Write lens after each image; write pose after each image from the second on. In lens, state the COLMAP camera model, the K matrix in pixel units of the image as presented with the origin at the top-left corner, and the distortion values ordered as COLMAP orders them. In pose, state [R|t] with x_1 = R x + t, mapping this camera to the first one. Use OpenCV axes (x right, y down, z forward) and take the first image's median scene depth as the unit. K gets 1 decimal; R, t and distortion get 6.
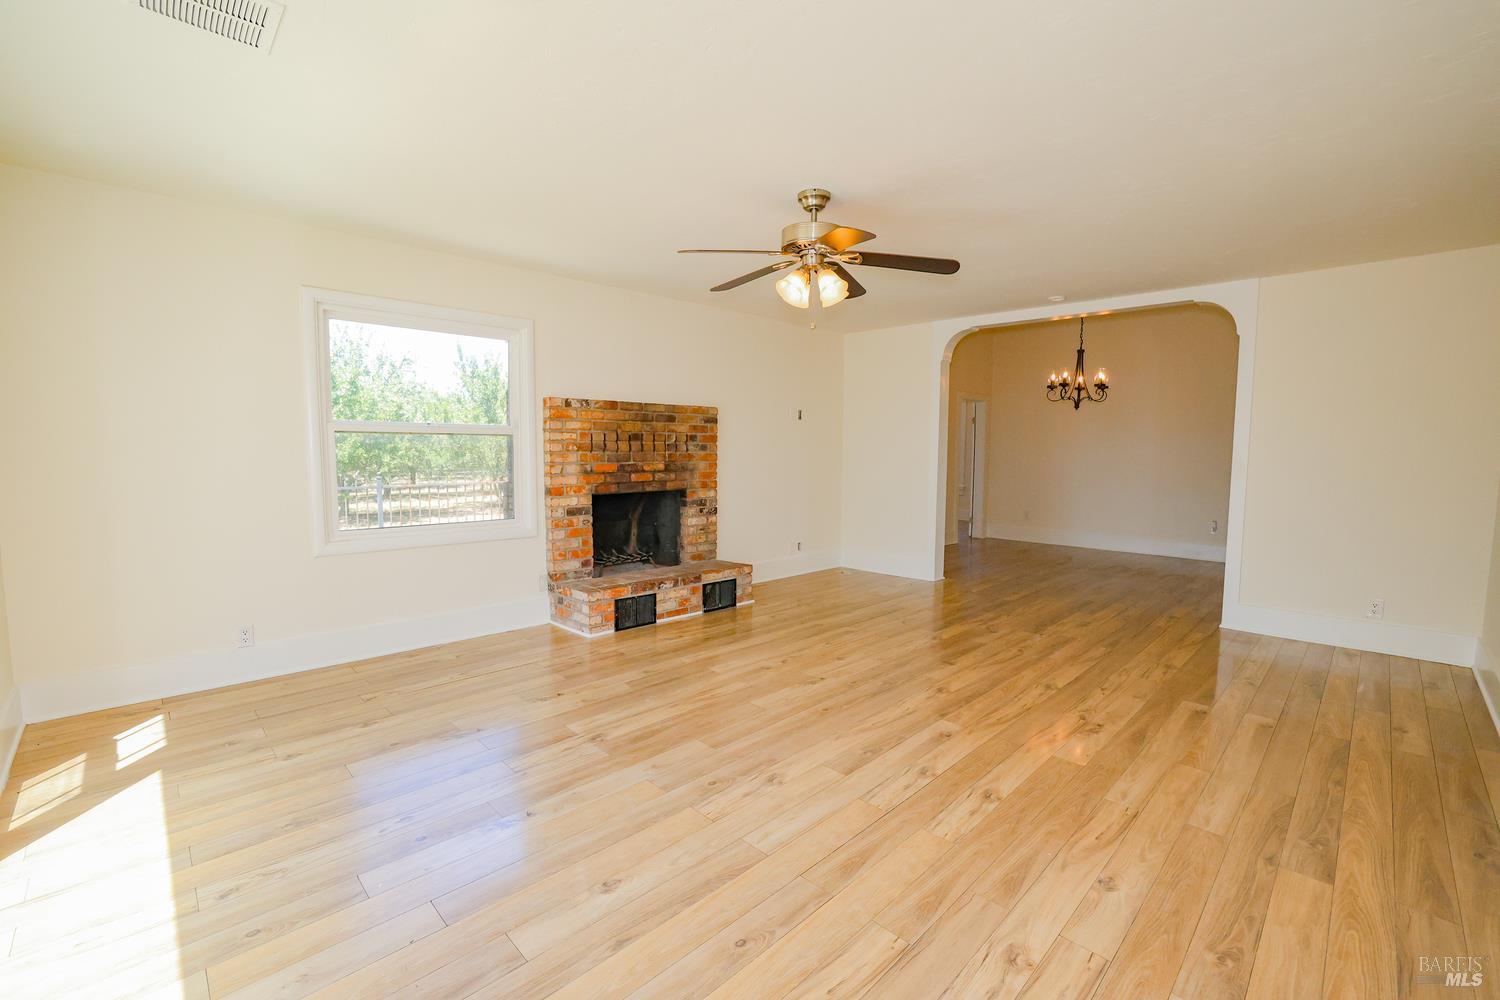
lens RADIAL K [[668.9, 0, 746.0], [0, 668.9, 498.0], [0, 0, 1]] dist [-0.050989, 0.020873]
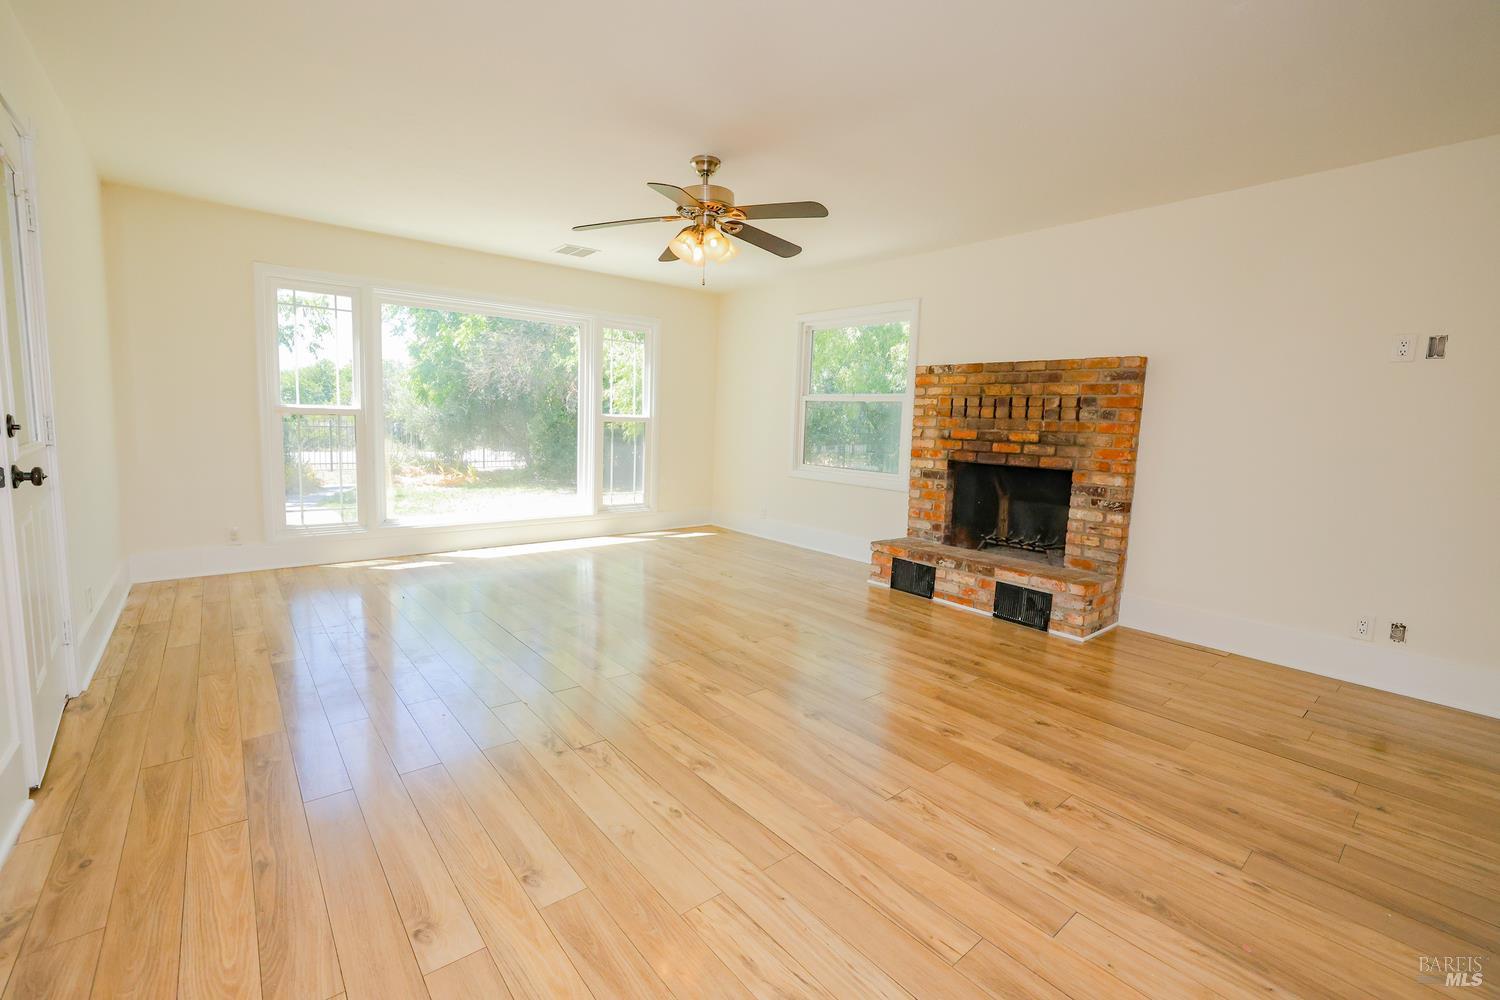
lens RADIAL K [[668.9, 0, 746.0], [0, 668.9, 498.0], [0, 0, 1]] dist [-0.050989, 0.020873]
pose [[-0.116150, 0.099865, -0.988198, 0.791589], [-0.113034, 0.987140, 0.113043, -0.027914], [0.986779, 0.124830, -0.103368, 0.811288]]
